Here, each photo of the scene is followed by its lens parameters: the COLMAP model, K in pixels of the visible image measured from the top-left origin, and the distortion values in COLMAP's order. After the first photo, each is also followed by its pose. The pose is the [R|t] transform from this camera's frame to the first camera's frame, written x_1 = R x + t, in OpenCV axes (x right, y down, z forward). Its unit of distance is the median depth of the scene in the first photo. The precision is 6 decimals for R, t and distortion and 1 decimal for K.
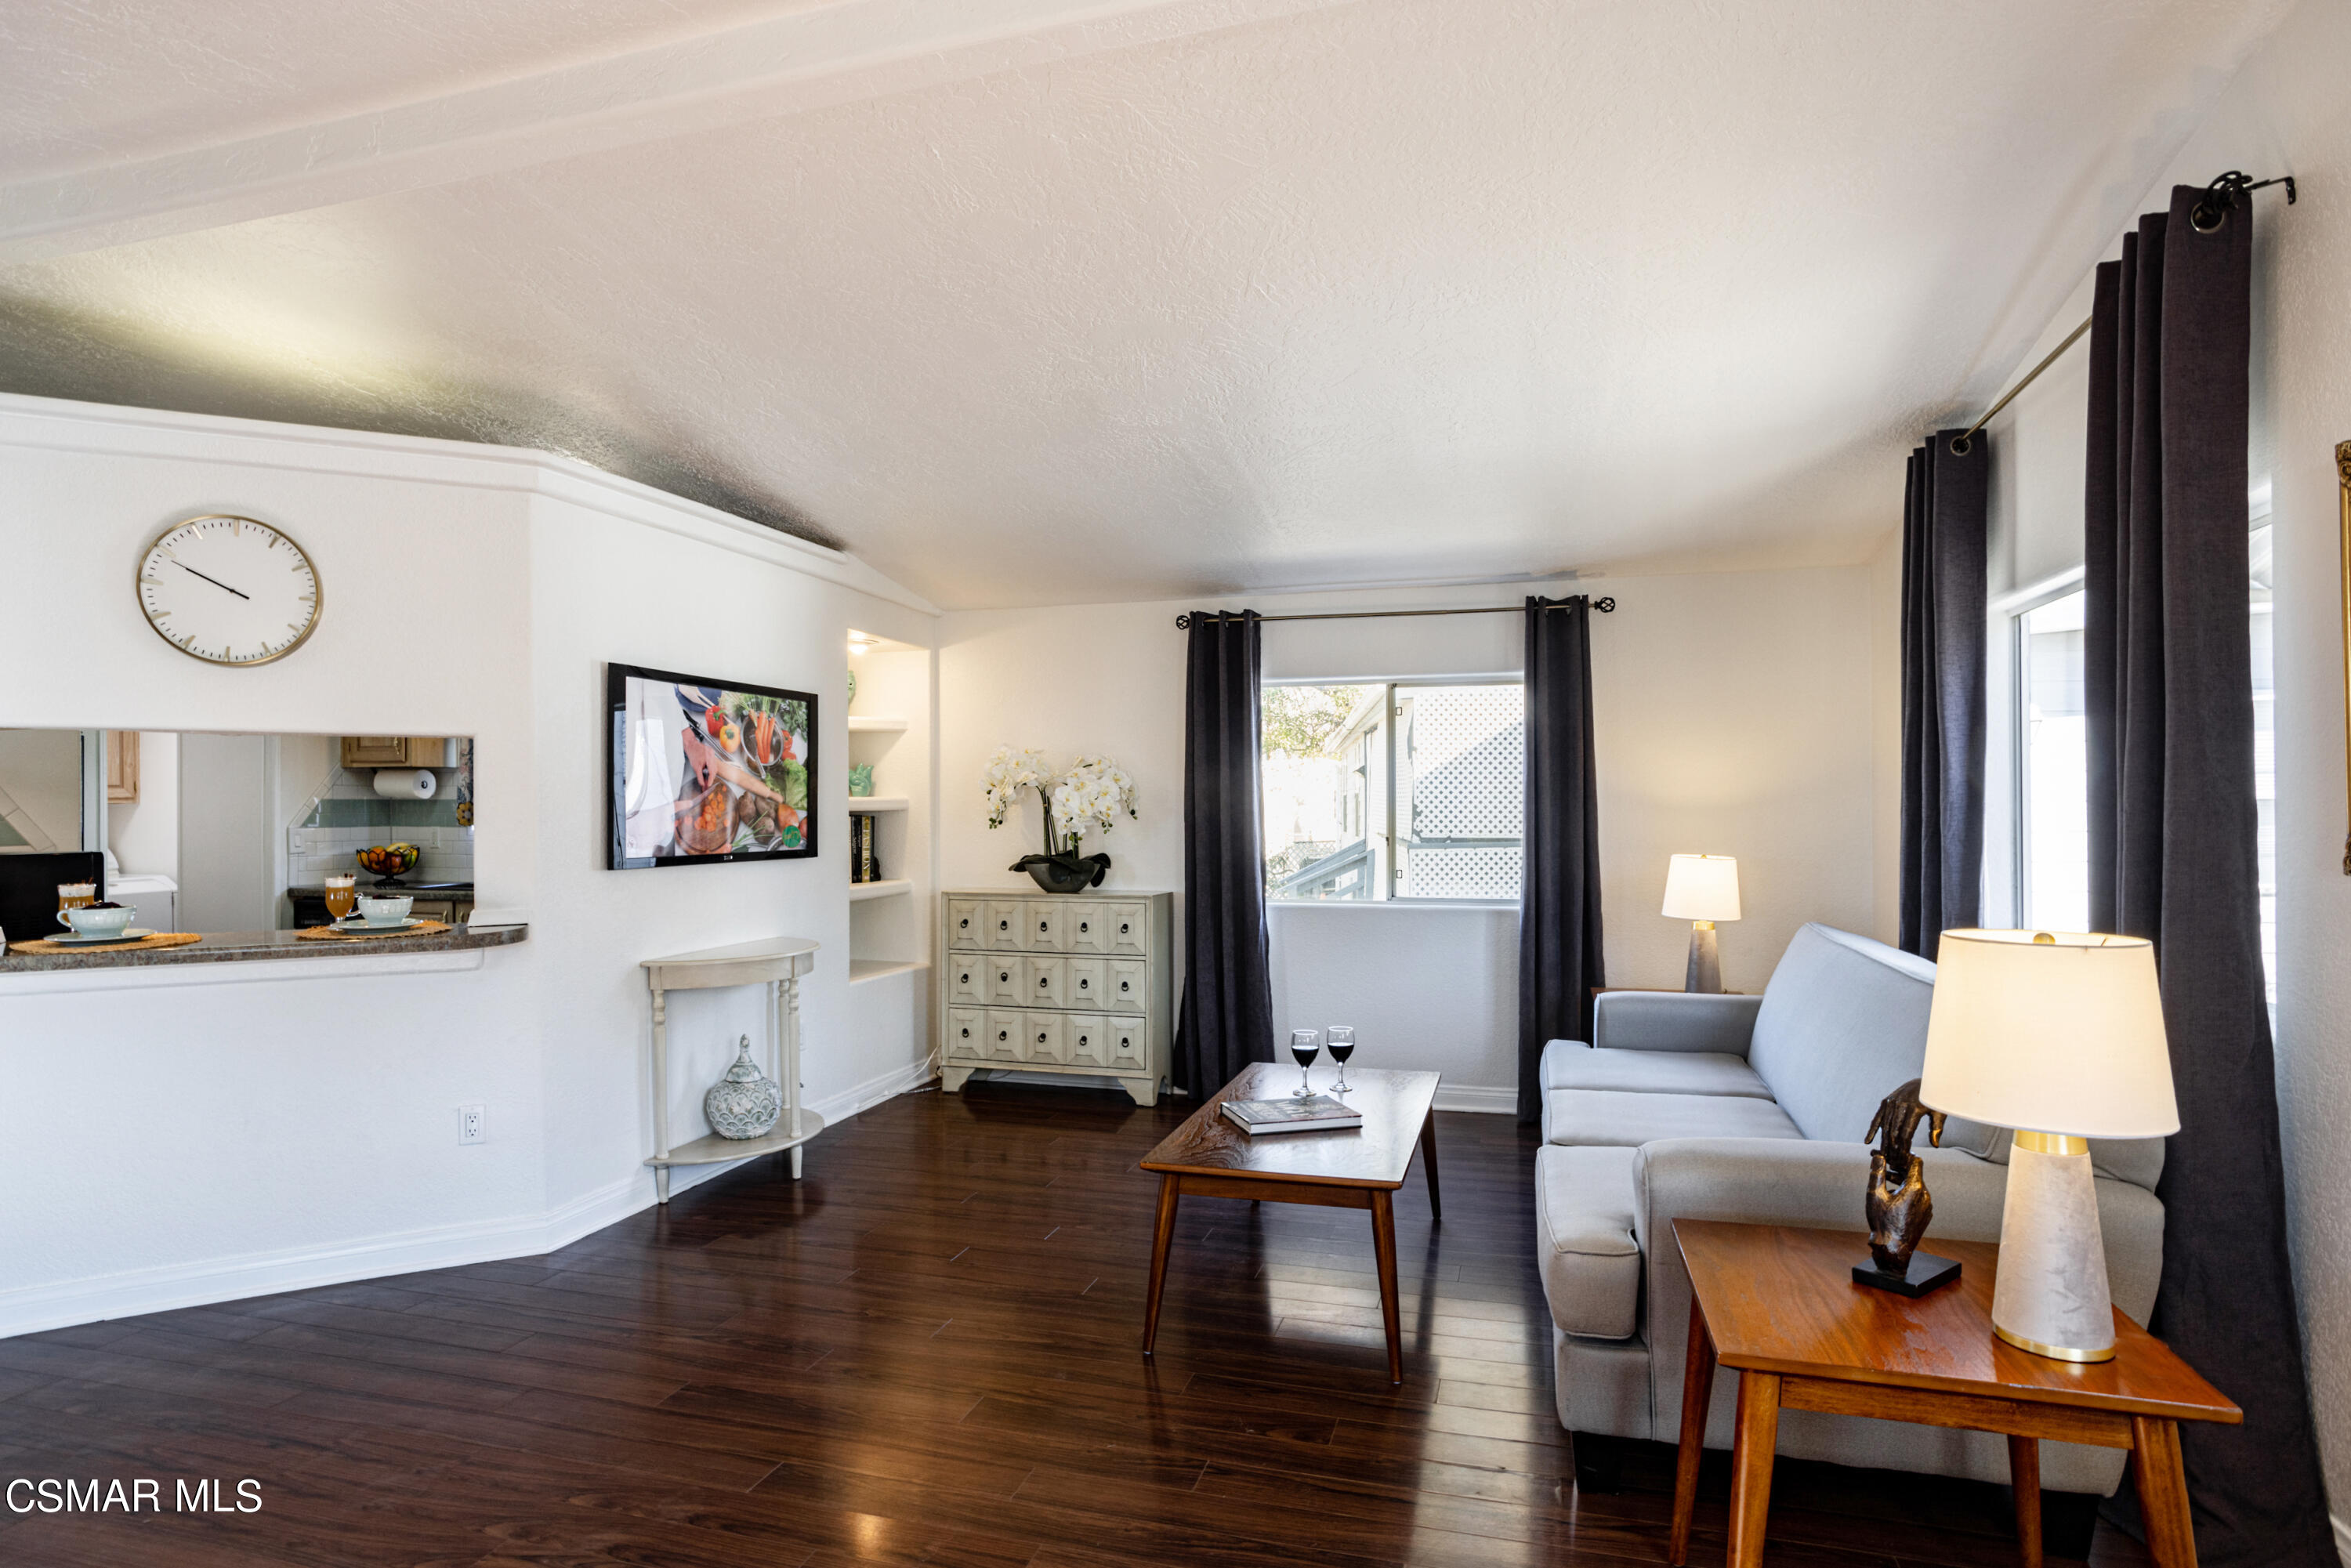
lens RADIAL K [[1280.4, 0, 1170.4], [0, 1280.4, 791.2], [0, 0, 1]] dist [-0.006485, 0.006624]
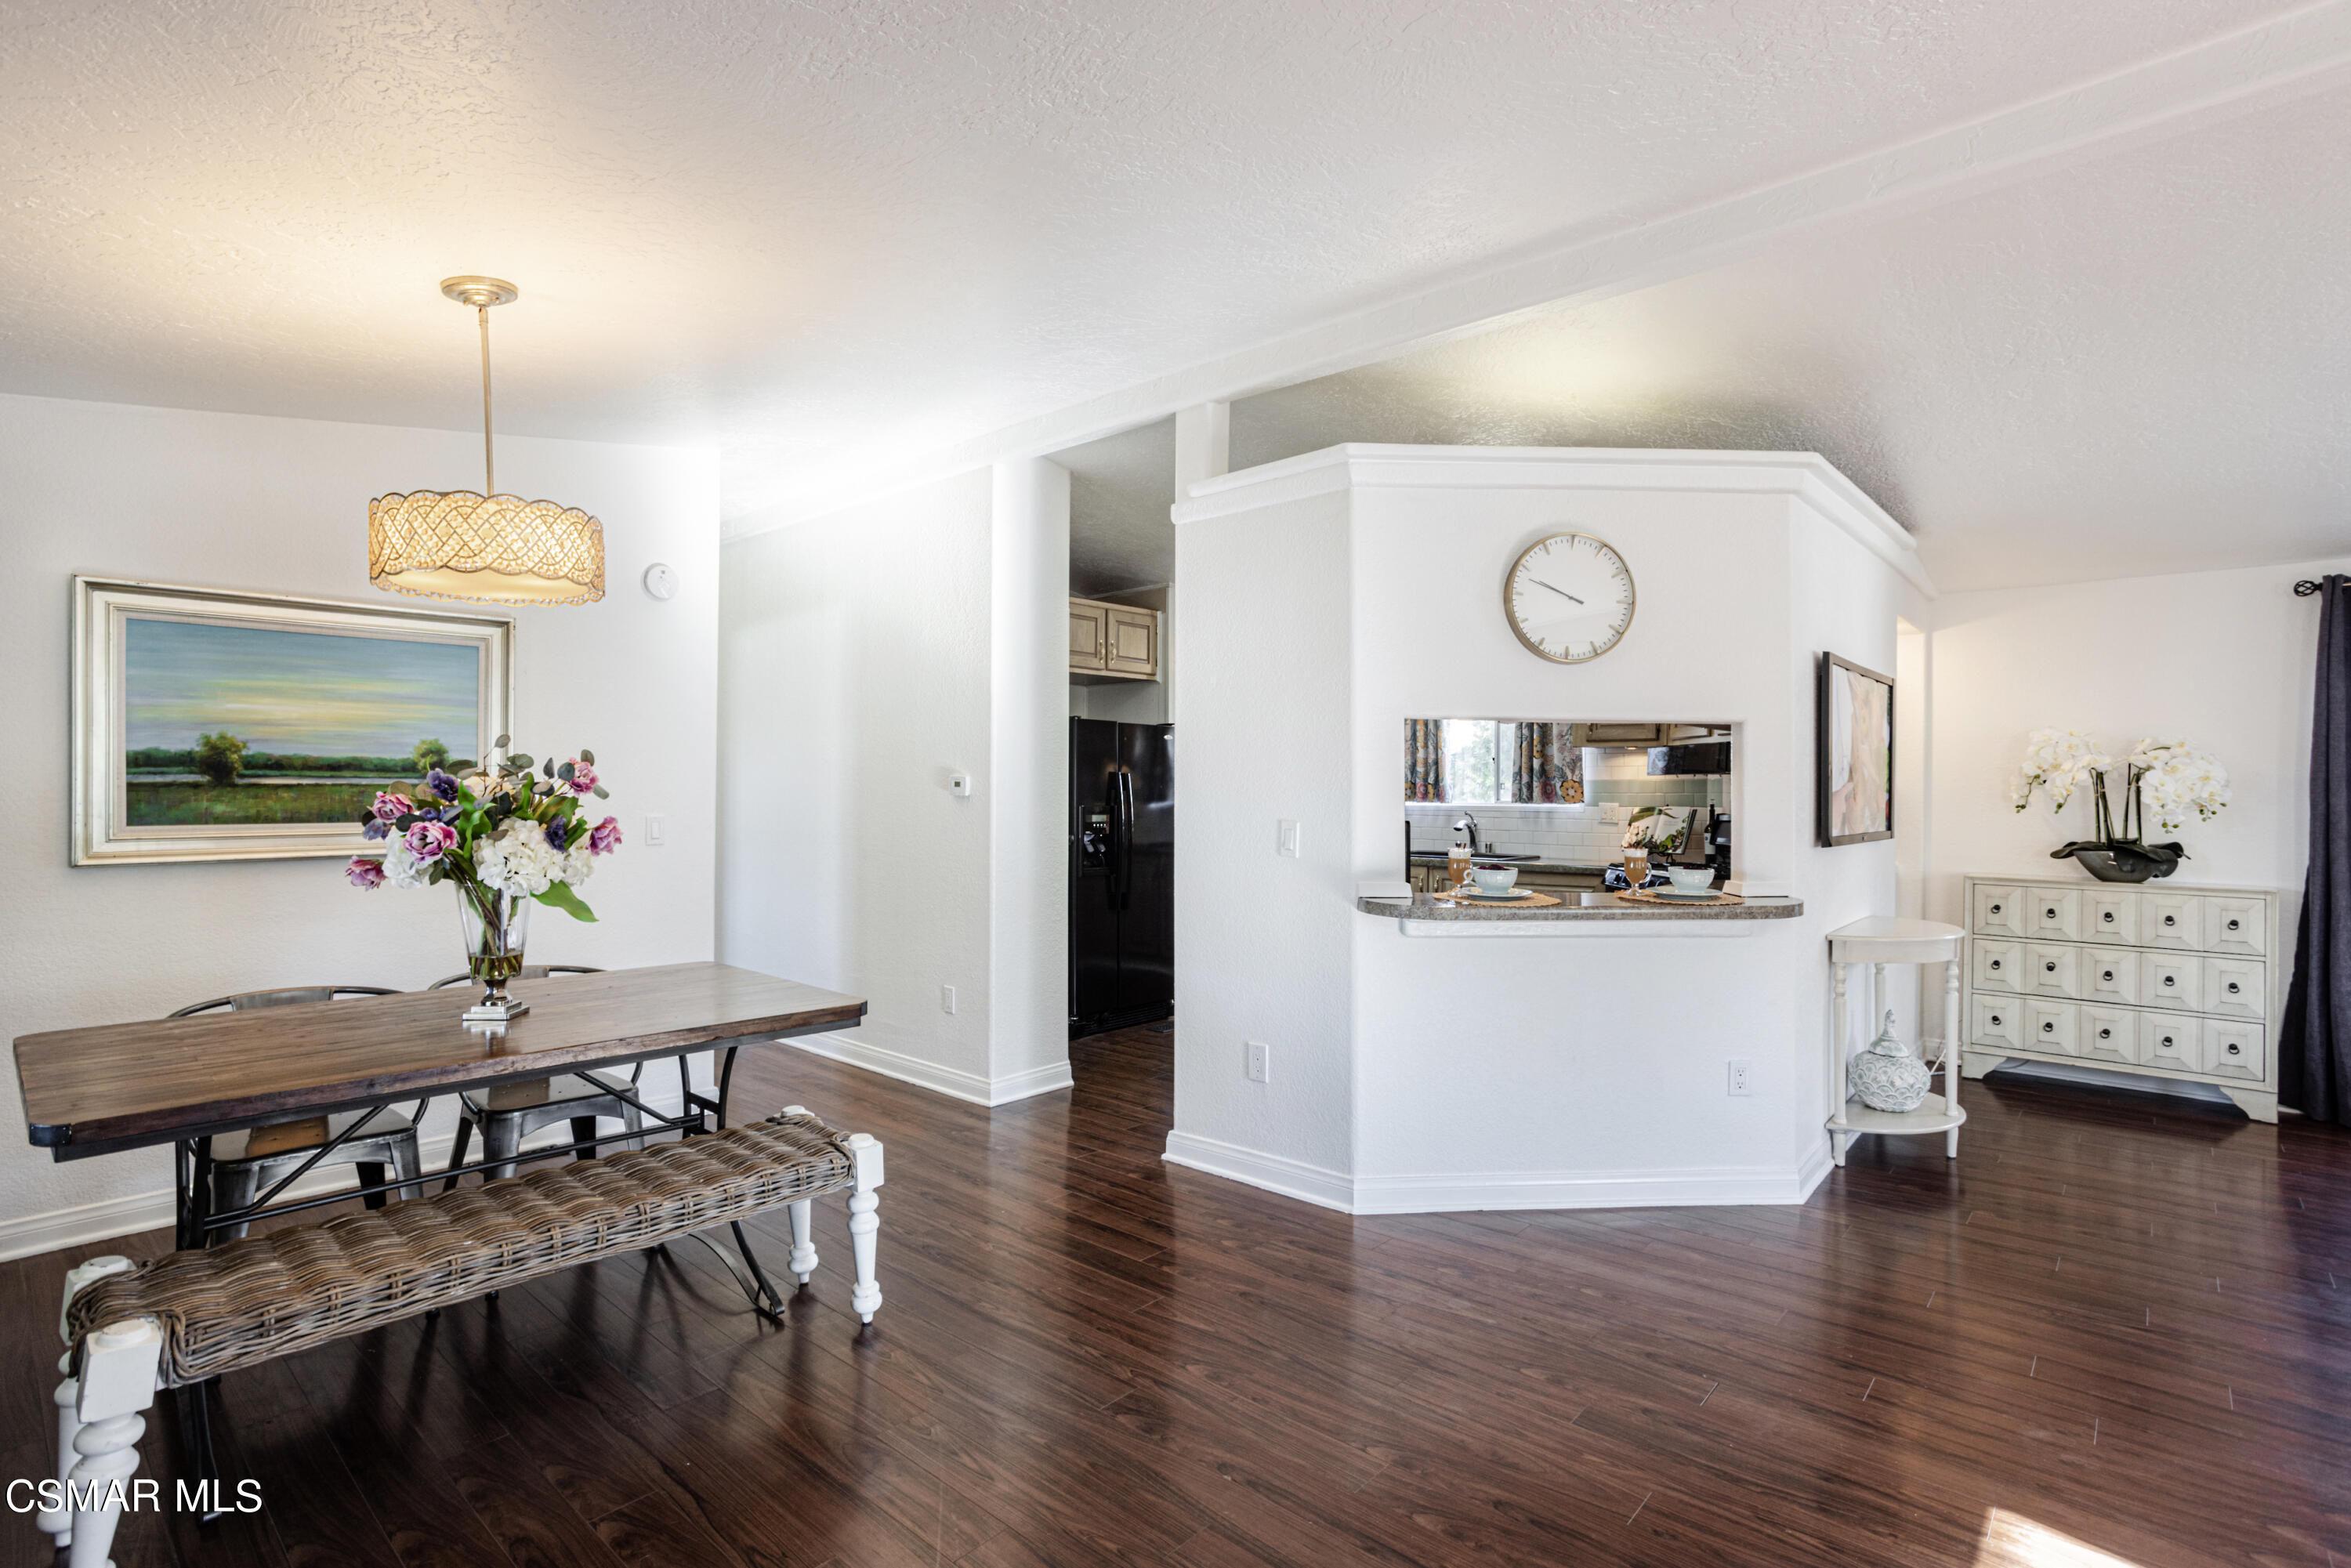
lens RADIAL K [[1143.1, 0, 1165.2], [0, 1143.1, 780.7], [0, 0, 1]] dist [-0.018622, 0.011269]
pose [[0.909261, 0.007495, -0.416160, -0.387042], [-0.004896, 0.999961, 0.007312, 0.001560], [0.416198, -0.004611, 0.909262, -0.058052]]
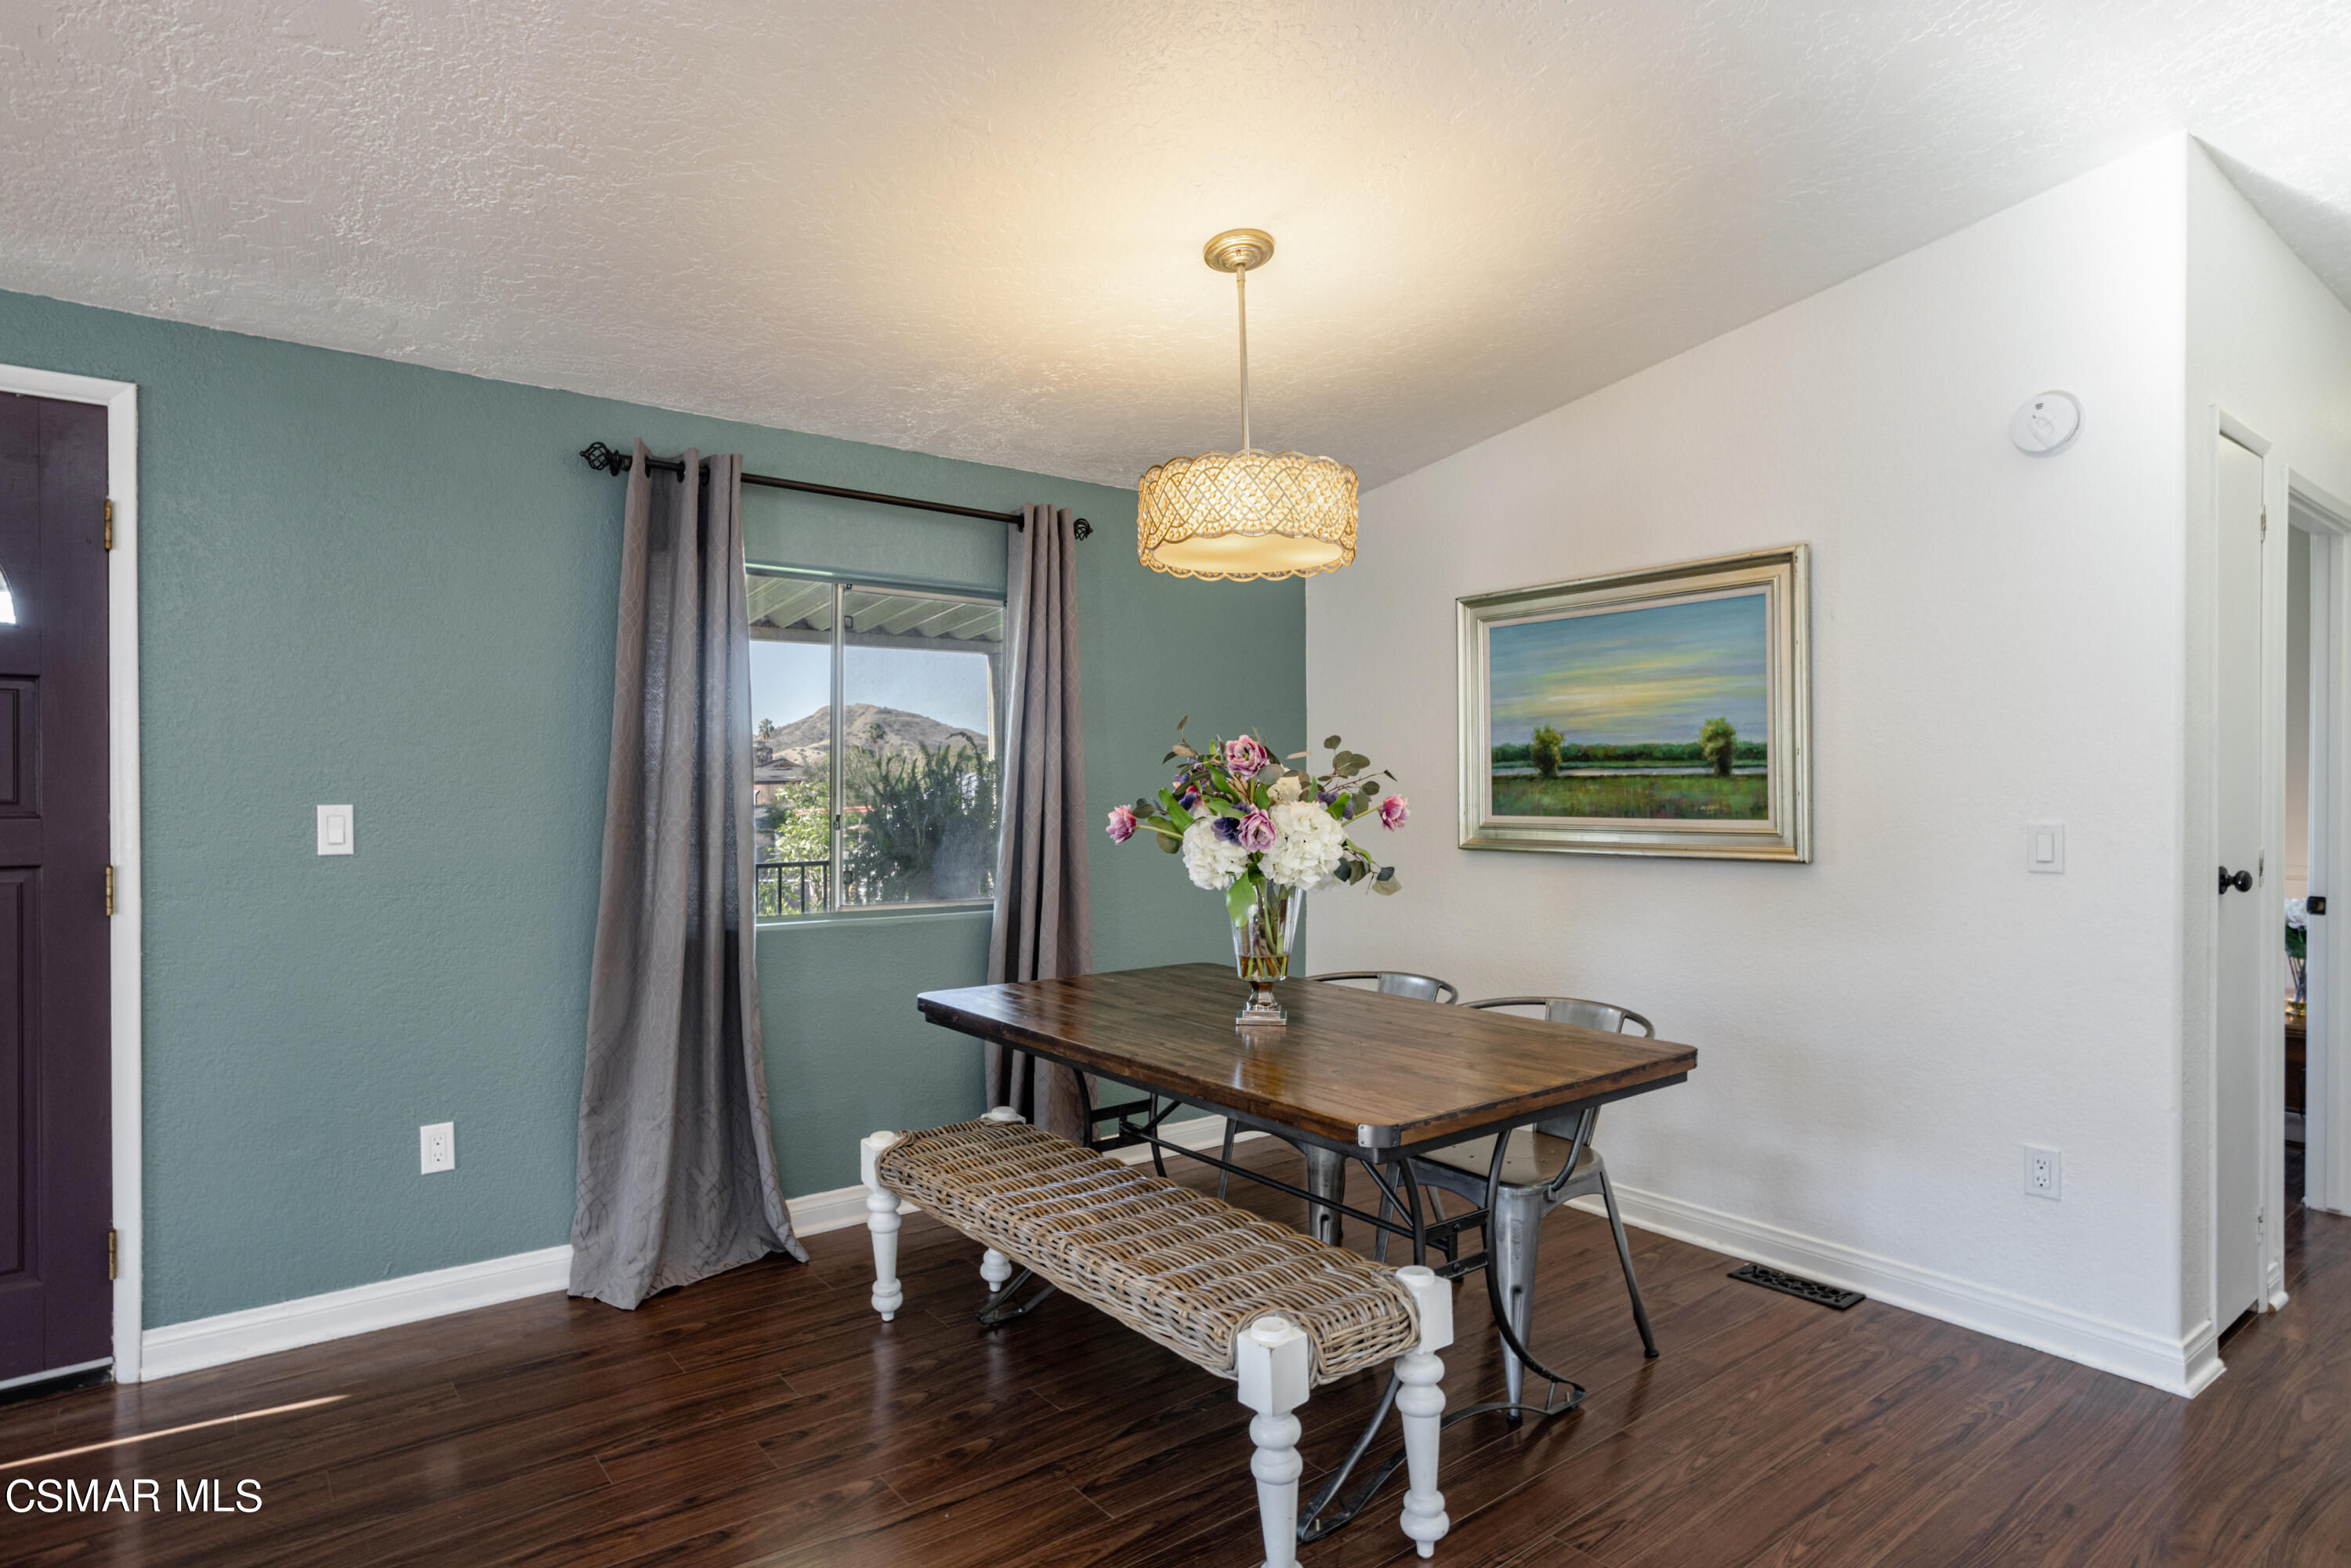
lens RADIAL K [[1280.4, 0, 1186.4], [0, 1280.4, 779.8], [0, 0, 1]] dist [-0.006485, 0.006624]
pose [[-0.560579, -0.000520, -0.828101, -0.412116], [0.011877, 0.999892, -0.008668, 0.015681], [0.828016, -0.014695, -0.560512, 0.508958]]
